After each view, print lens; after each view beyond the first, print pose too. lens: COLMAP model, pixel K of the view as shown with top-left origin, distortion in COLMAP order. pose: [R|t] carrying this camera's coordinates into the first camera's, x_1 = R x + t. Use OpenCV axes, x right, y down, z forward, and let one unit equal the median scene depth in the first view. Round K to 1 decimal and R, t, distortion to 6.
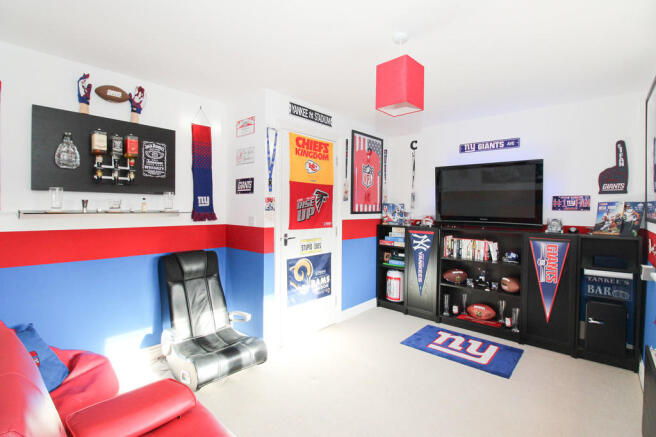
lens RADIAL K [[306.2, 0, 330.2], [0, 306.2, 210.0], [0, 0, 1]] dist [-0.017387, -0.000211]
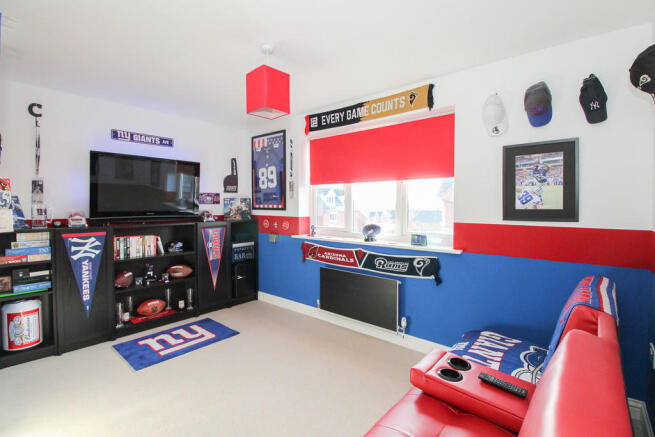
lens RADIAL K [[305.7, 0, 329.7], [0, 305.7, 210.0], [0, 0, 1]] dist [-0.017387, -0.000211]
pose [[-0.018430, -0.028690, 0.999418, -0.507693], [0.006476, 0.999564, 0.028813, -0.006413], [-0.999809, 0.007003, -0.018236, 0.451250]]
